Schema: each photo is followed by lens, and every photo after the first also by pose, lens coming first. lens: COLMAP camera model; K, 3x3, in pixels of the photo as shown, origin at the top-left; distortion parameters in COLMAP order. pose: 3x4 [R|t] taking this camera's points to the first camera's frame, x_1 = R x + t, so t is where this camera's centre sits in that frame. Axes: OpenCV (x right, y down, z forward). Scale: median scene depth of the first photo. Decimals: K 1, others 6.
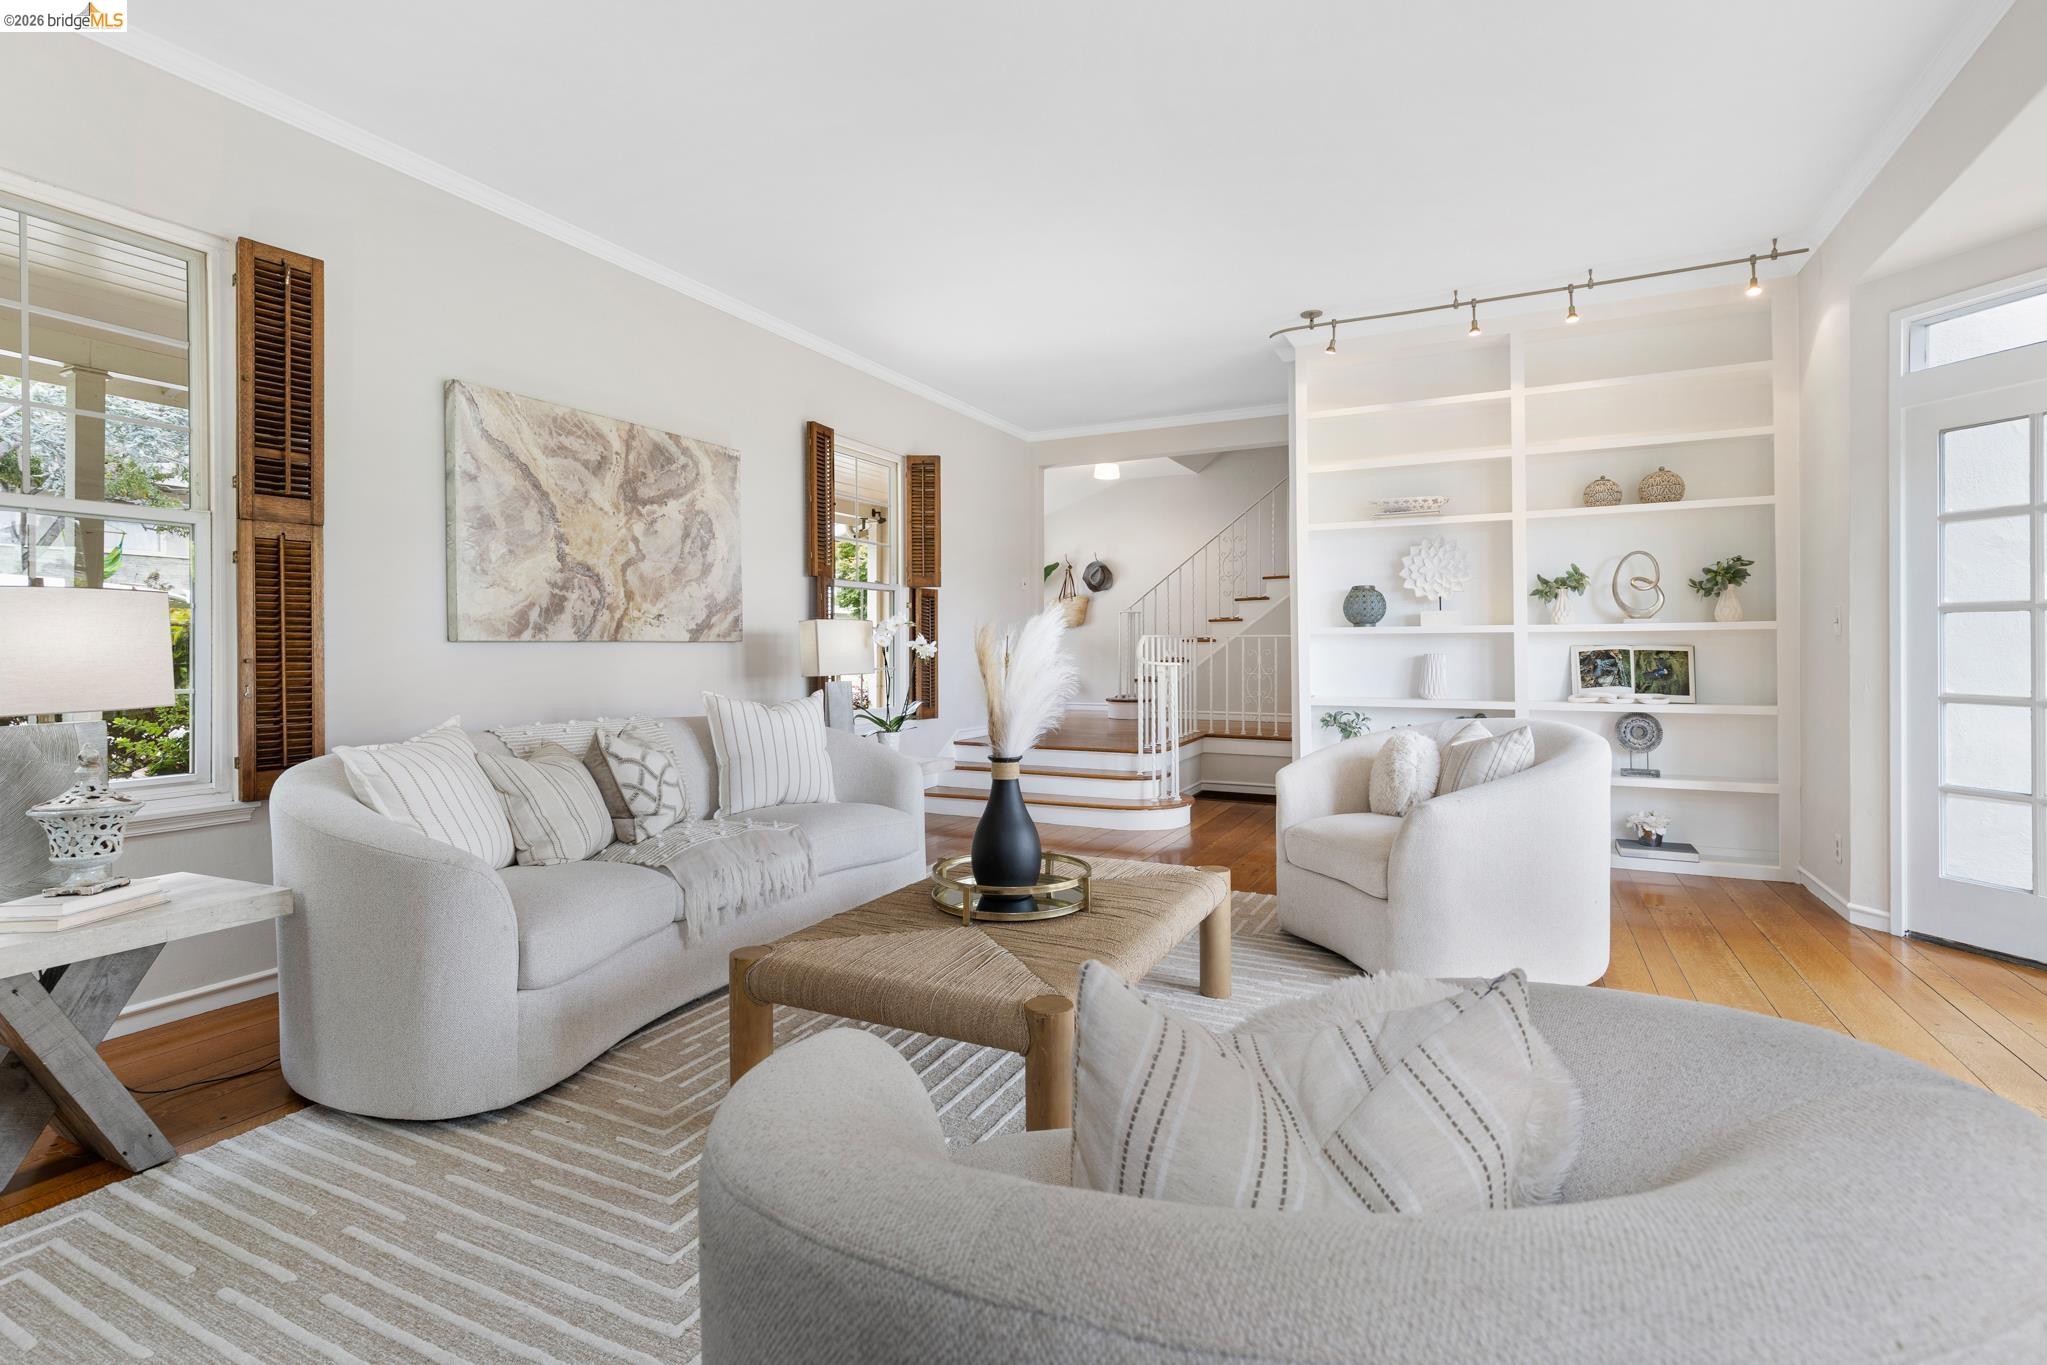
lens RADIAL K [[946.9, 0, 1052.4], [0, 946.9, 650.4], [0, 0, 1]] dist [0.001203, 0.000189]
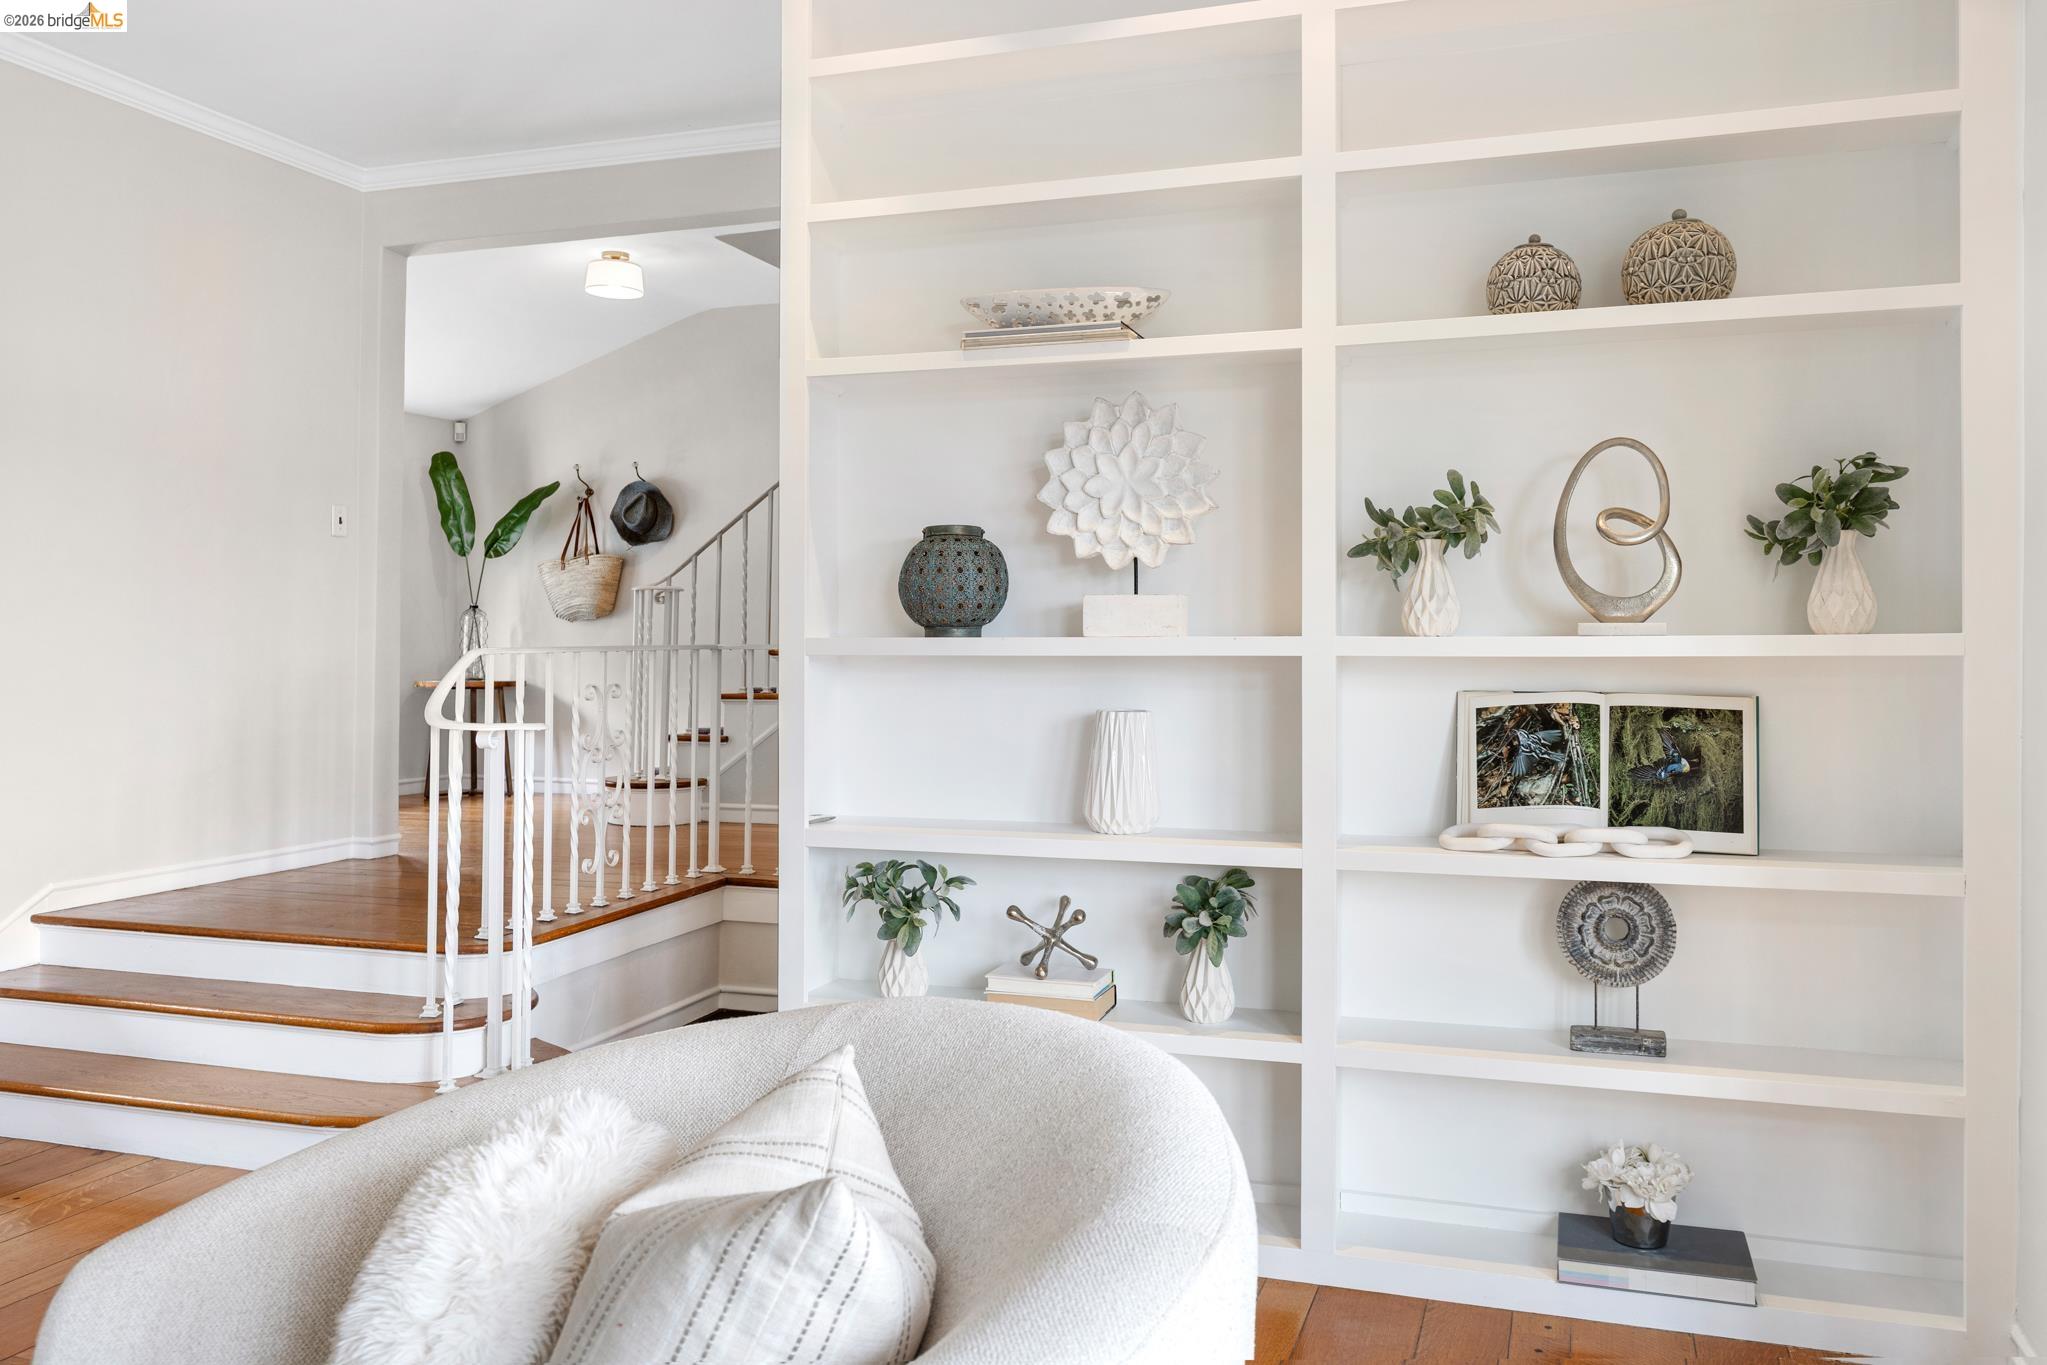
lens RADIAL K [[1589.0, 0, 1021.9], [0, 1589.0, 675.8], [0, 0, 1]] dist [-0.011750, -0.007189]
pose [[0.993172, 0.001641, 0.116651, 0.310131], [-0.003531, 0.999866, 0.015991, -0.021191], [-0.116609, -0.016294, 0.993044, 0.406713]]
